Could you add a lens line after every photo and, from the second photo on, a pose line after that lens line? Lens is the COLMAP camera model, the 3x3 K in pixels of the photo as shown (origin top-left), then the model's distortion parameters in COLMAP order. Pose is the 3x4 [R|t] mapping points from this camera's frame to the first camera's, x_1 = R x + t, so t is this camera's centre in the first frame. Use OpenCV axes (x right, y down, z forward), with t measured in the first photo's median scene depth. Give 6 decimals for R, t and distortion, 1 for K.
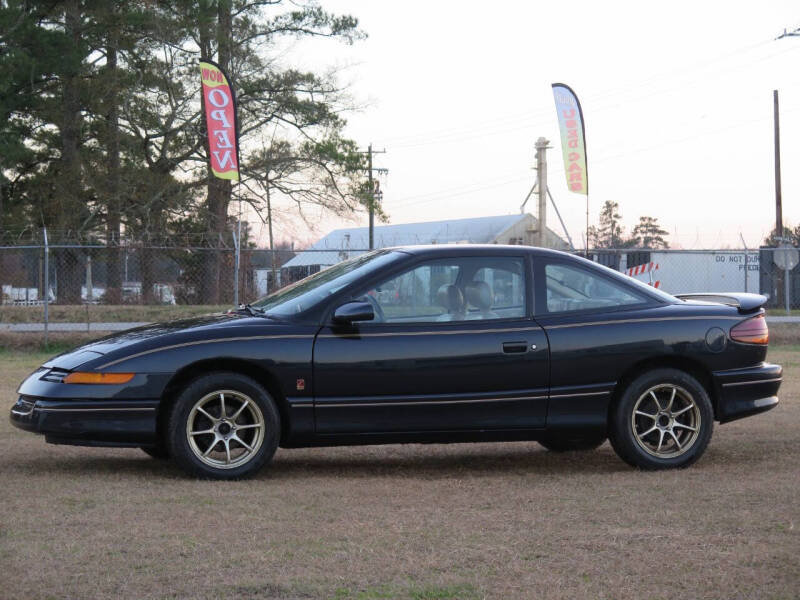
lens RADIAL K [[2001.2, 0, 400.0], [0, 2001.2, 300.0], [0, 0, 1]] dist [0.024345, 0.185067]
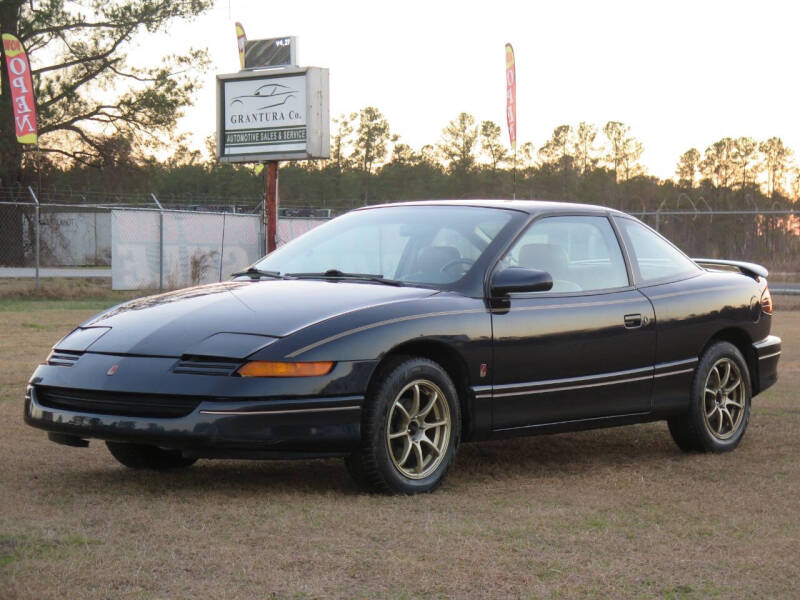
lens RADIAL K [[2001.2, 0, 400.0], [0, 2001.2, 300.0], [0, 0, 1]] dist [0.024345, 0.185067]
pose [[0.818973, -0.005780, 0.573803, -0.506984], [-0.007906, 0.999741, 0.021356, -0.003162], [-0.573778, -0.022027, 0.818715, 0.330135]]
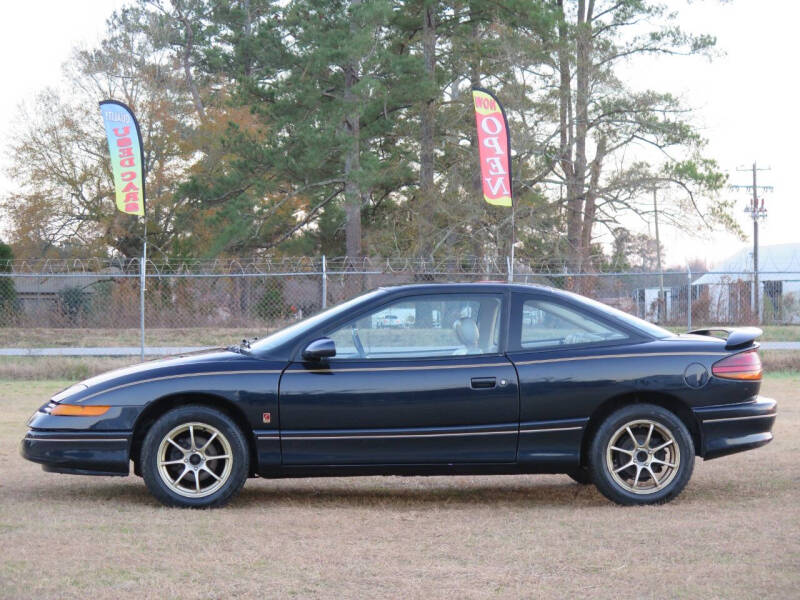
lens RADIAL K [[2001.2, 0, 400.0], [0, 2001.2, 300.0], [0, 0, 1]] dist [0.024345, 0.185067]
pose [[0.977257, -0.003926, -0.212020, 0.223147], [0.002017, 0.999955, -0.009223, -0.008776], [0.212047, 0.008586, 0.977222, -0.003937]]
